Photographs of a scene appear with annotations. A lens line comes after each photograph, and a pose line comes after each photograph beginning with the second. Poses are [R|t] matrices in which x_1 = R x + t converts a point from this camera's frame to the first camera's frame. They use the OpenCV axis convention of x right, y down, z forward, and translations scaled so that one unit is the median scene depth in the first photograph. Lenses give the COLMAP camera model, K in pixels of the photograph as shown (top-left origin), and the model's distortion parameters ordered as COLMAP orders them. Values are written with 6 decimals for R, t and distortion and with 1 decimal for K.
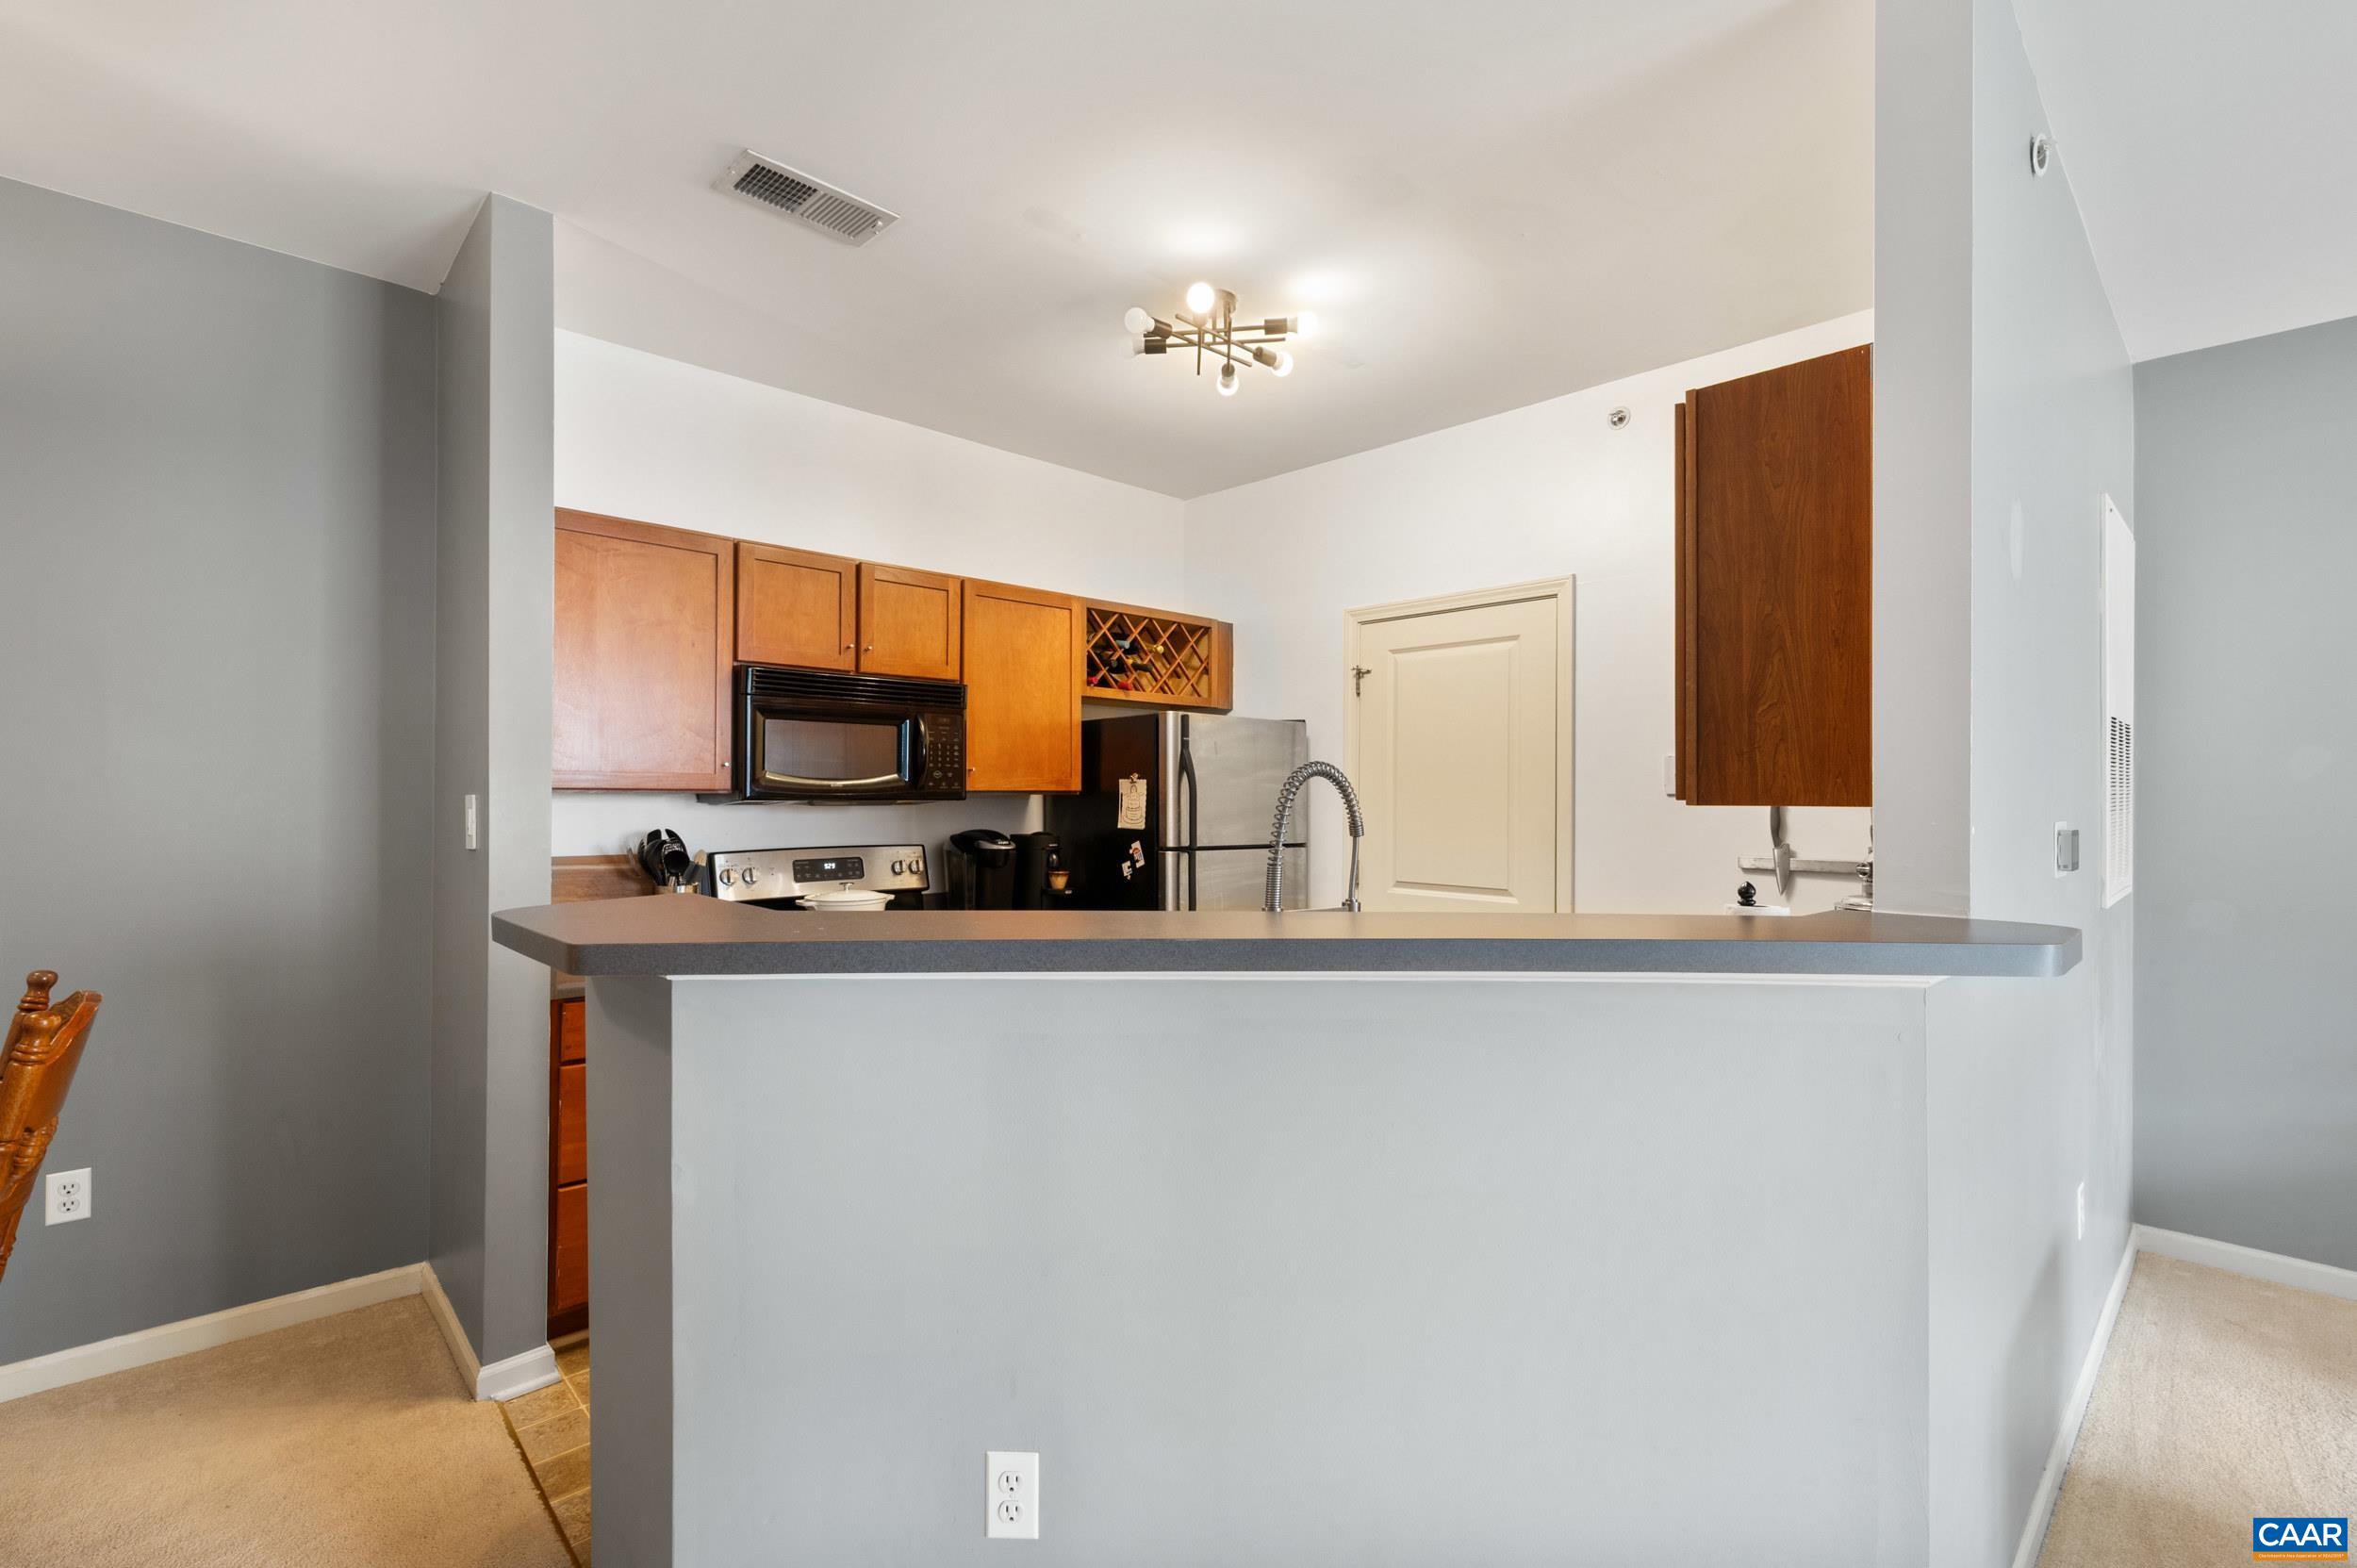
lens RADIAL K [[1041.9, 0, 1175.1], [0, 1041.9, 795.2], [0, 0, 1]] dist [0.002016, 0.000495]
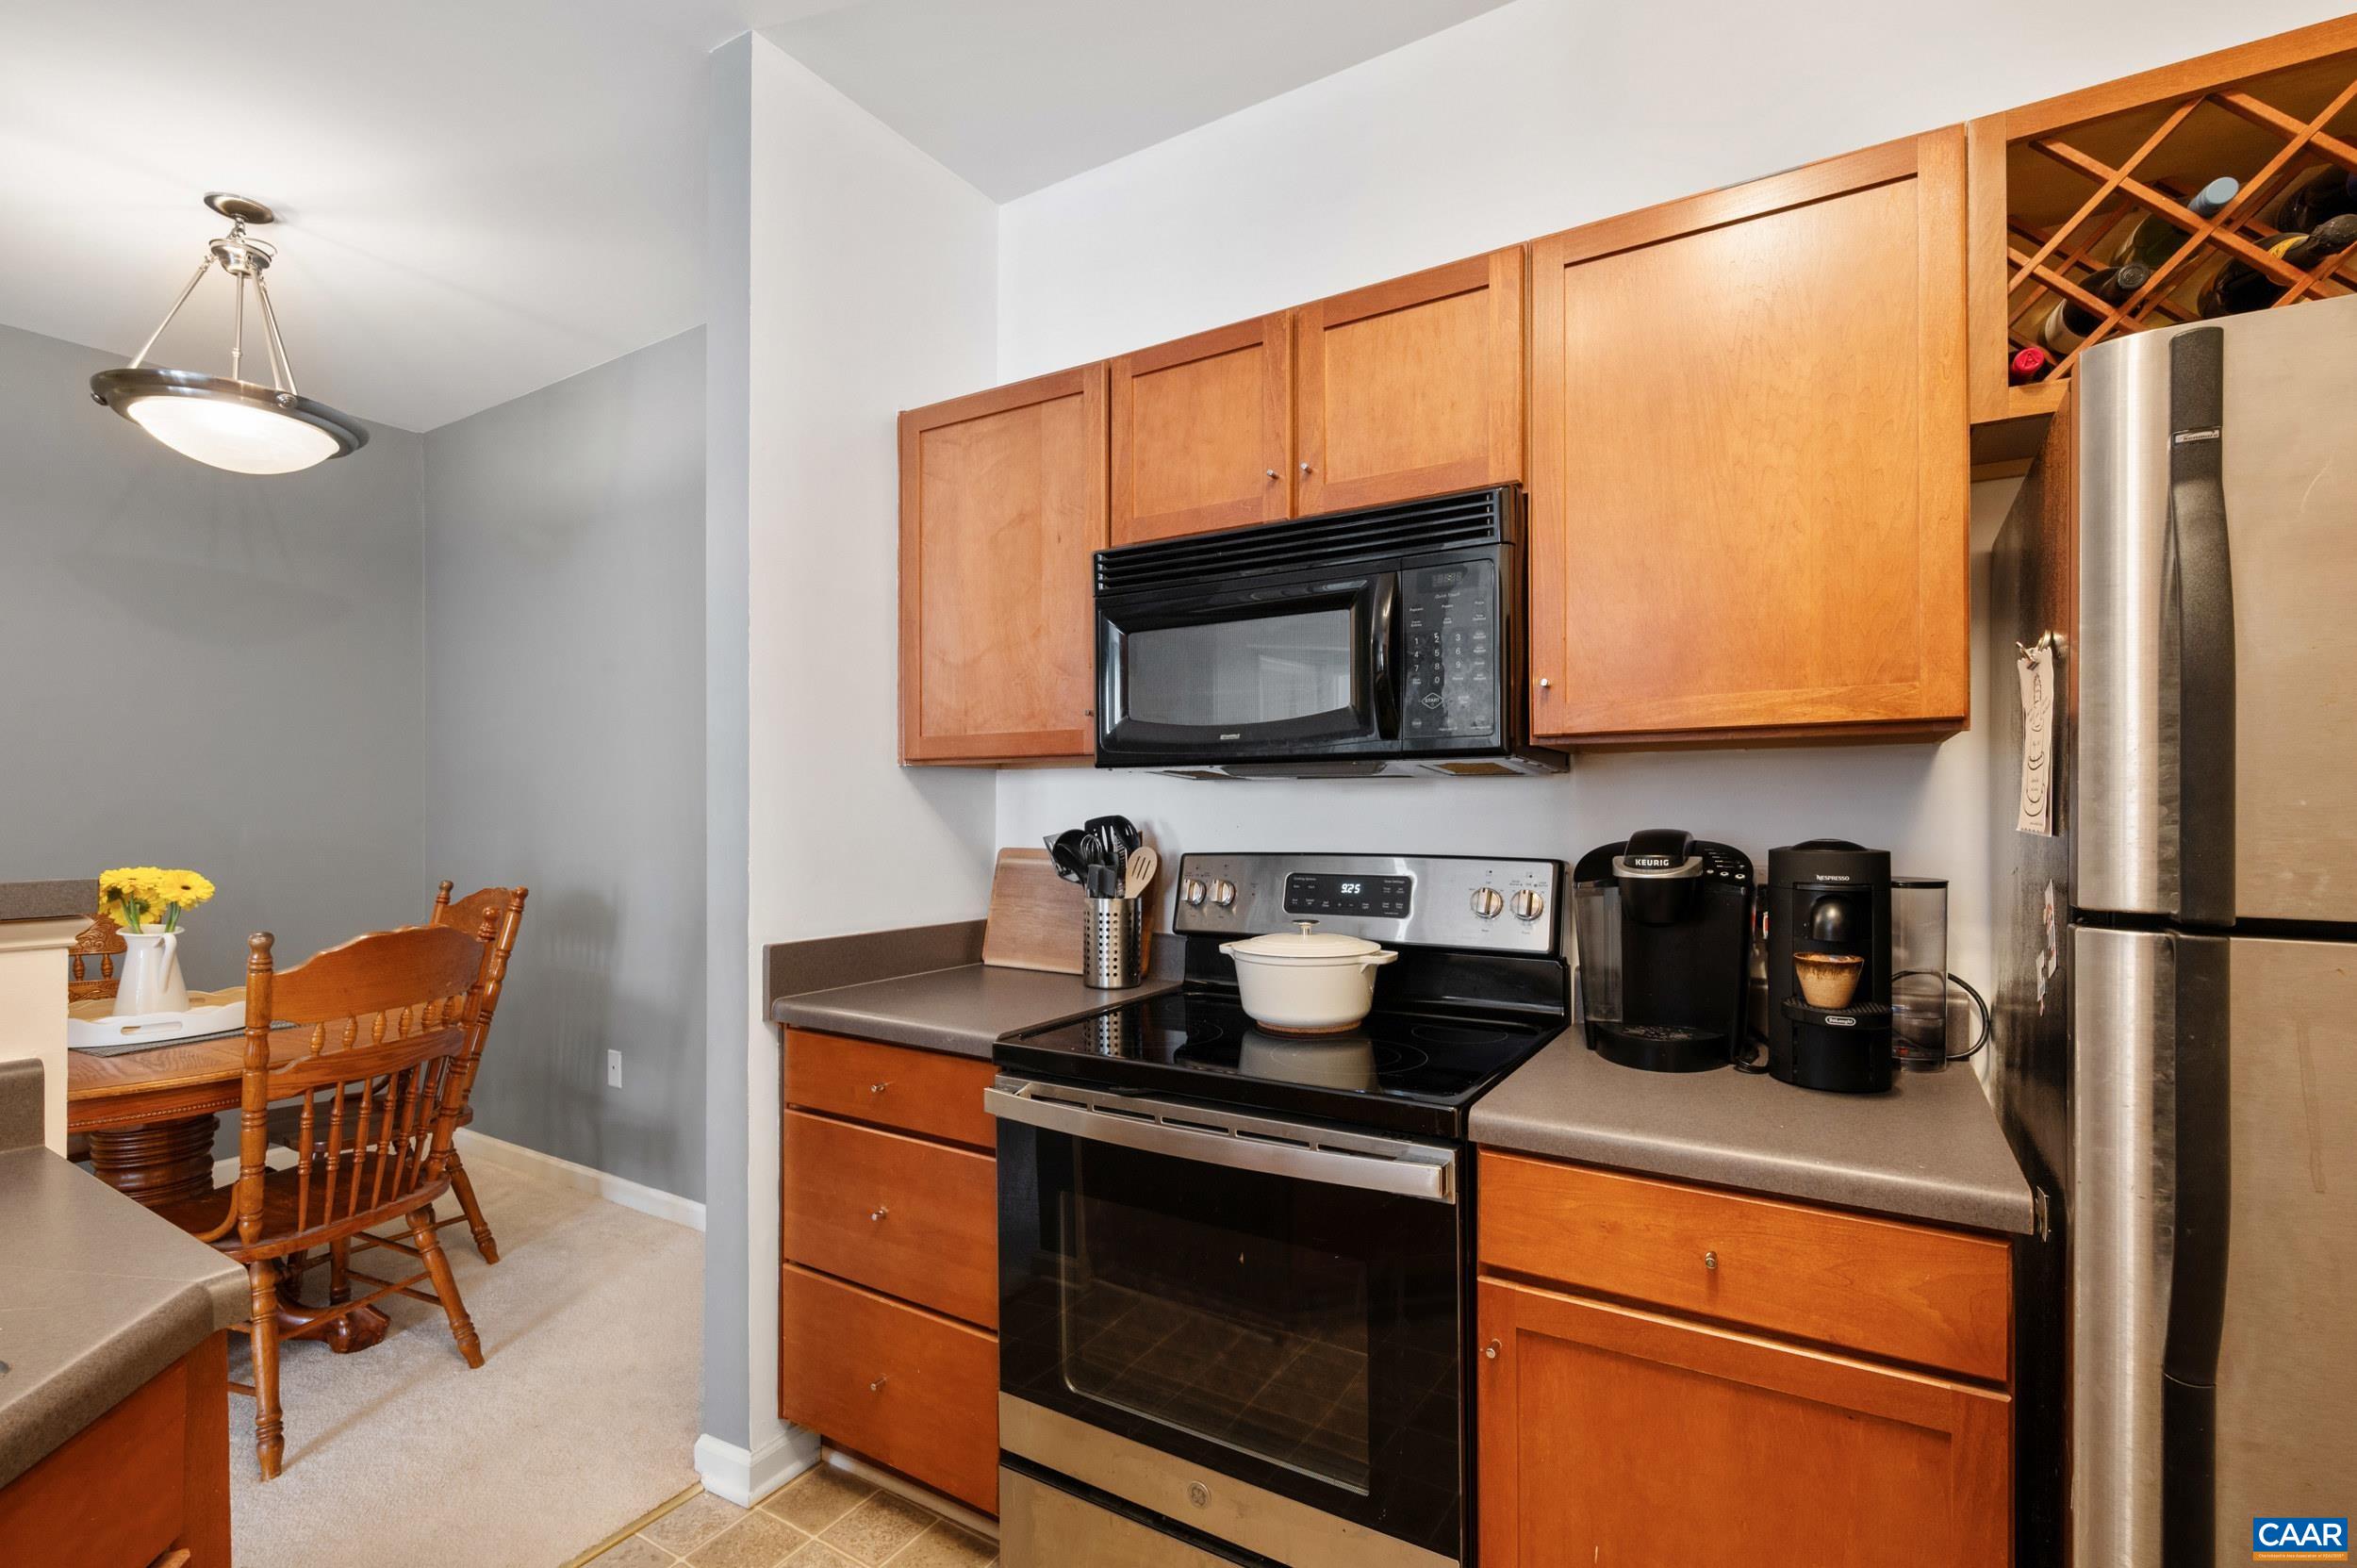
lens RADIAL K [[1066.9, 0, 1180.7], [0, 1066.9, 805.3], [0, 0, 1]] dist [-0.001007, -0.000457]
pose [[0.254557, -0.007989, -0.967025, 0.195457], [0.004621, 0.999965, -0.007044, 0.028462], [0.967047, -0.002675, 0.254585, 0.798698]]
